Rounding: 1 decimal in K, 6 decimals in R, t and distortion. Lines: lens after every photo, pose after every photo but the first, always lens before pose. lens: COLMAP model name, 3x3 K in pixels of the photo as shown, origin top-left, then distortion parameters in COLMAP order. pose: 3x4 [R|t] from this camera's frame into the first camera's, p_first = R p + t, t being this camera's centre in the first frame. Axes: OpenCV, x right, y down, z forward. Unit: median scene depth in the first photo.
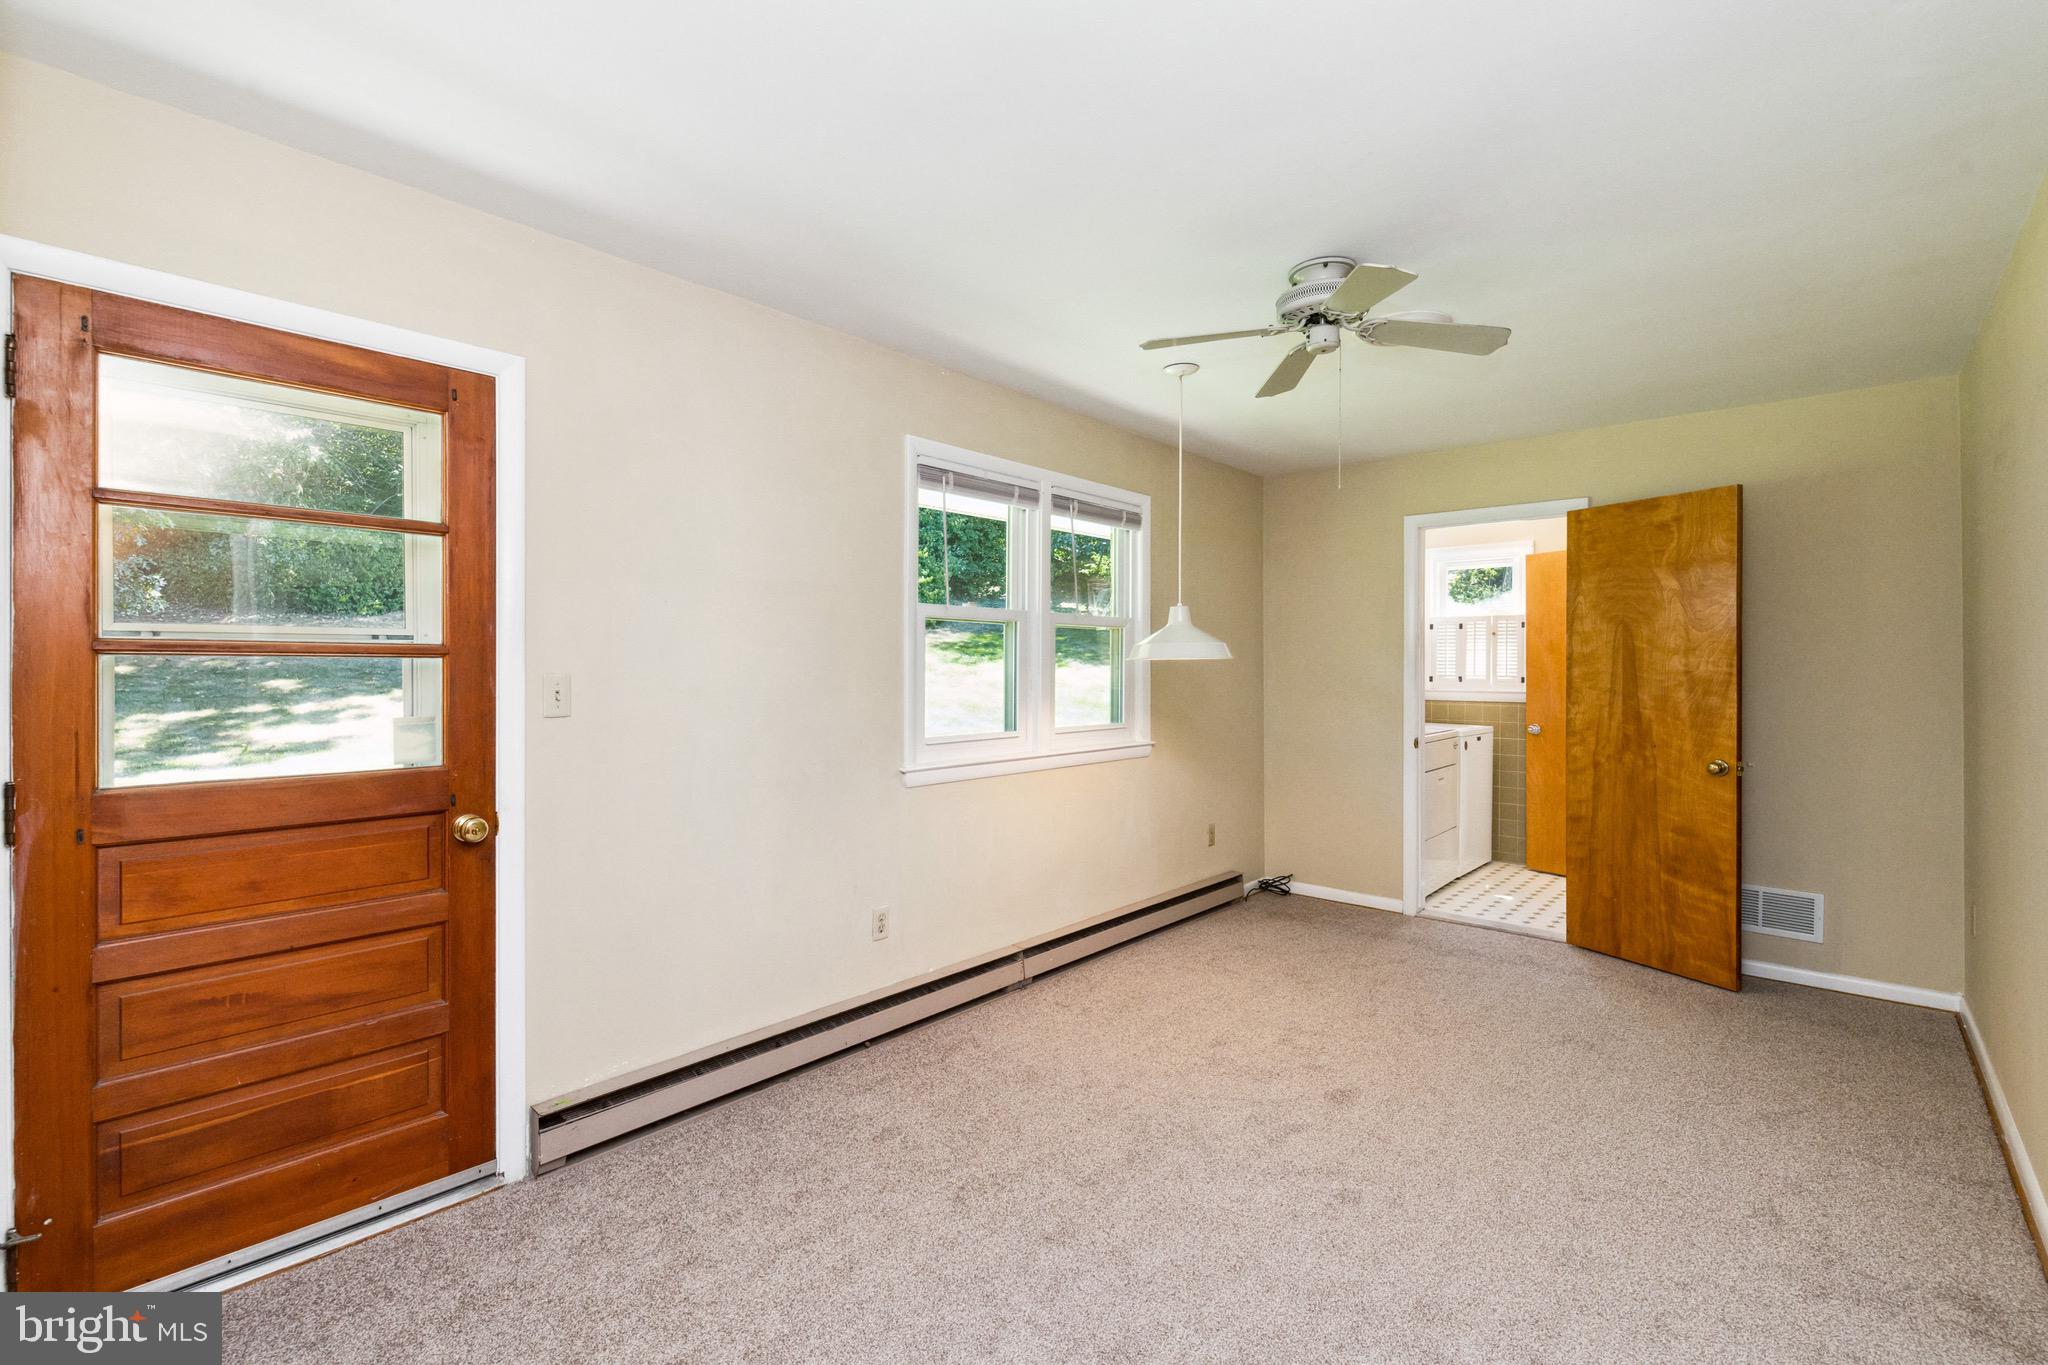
lens RADIAL K [[928.0, 0, 1018.9], [0, 928.0, 681.7], [0, 0, 1]] dist [-0.012163, -0.001437]
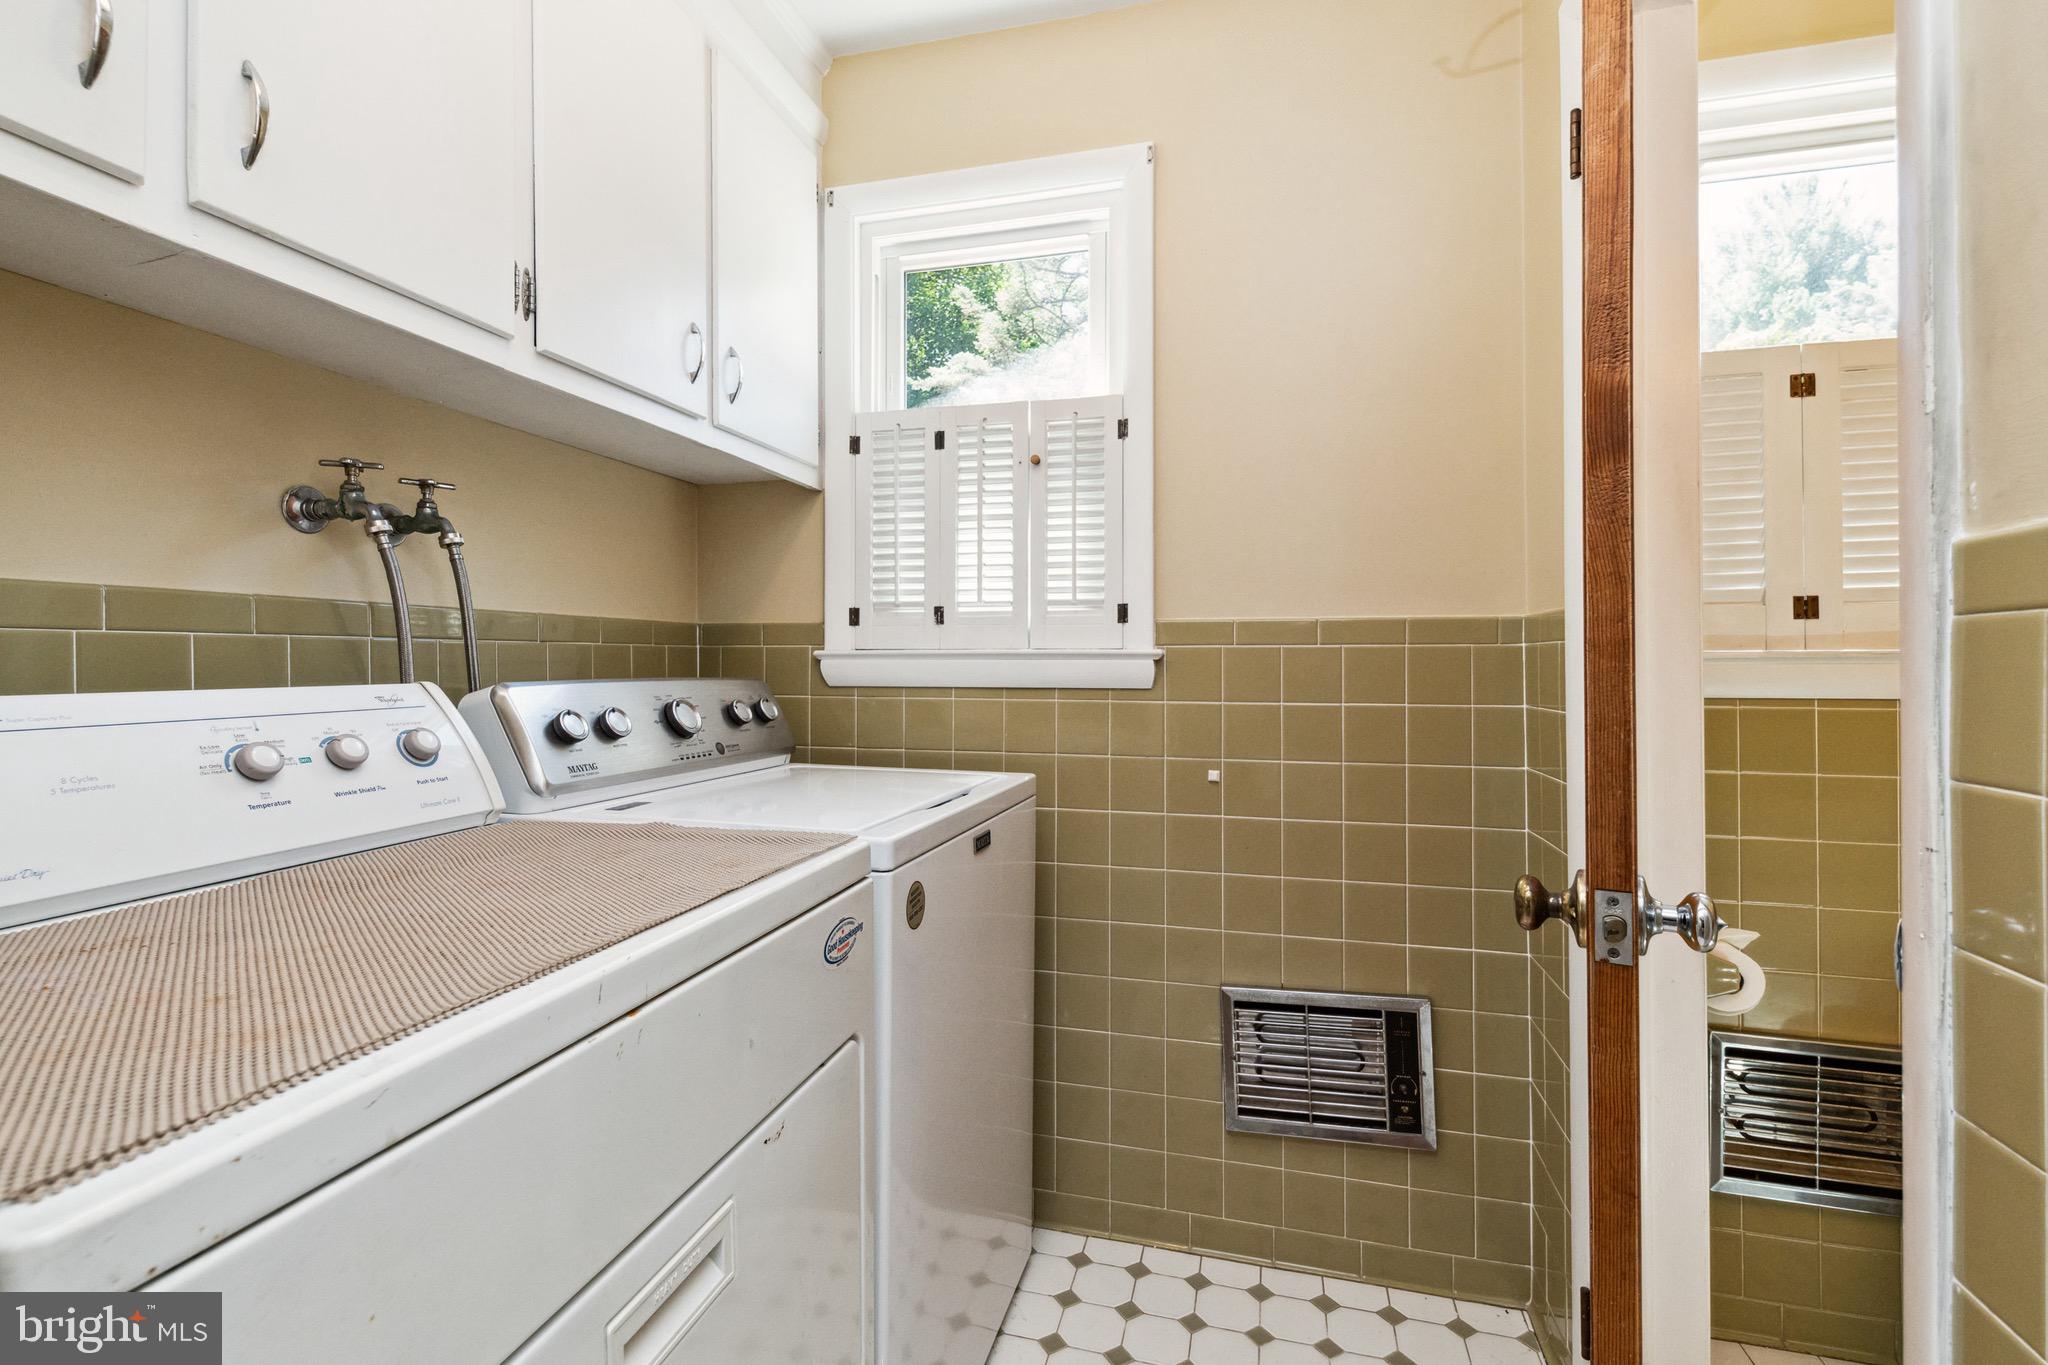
lens RADIAL K [[928.0, 0, 1024.1], [0, 928.0, 665.1], [0, 0, 1]] dist [-0.012163, -0.001437]
pose [[0.894044, -0.002759, 0.447970, 0.375441], [-0.000792, 0.999970, 0.007740, 0.011775], [-0.447978, -0.007275, 0.894015, 0.732924]]
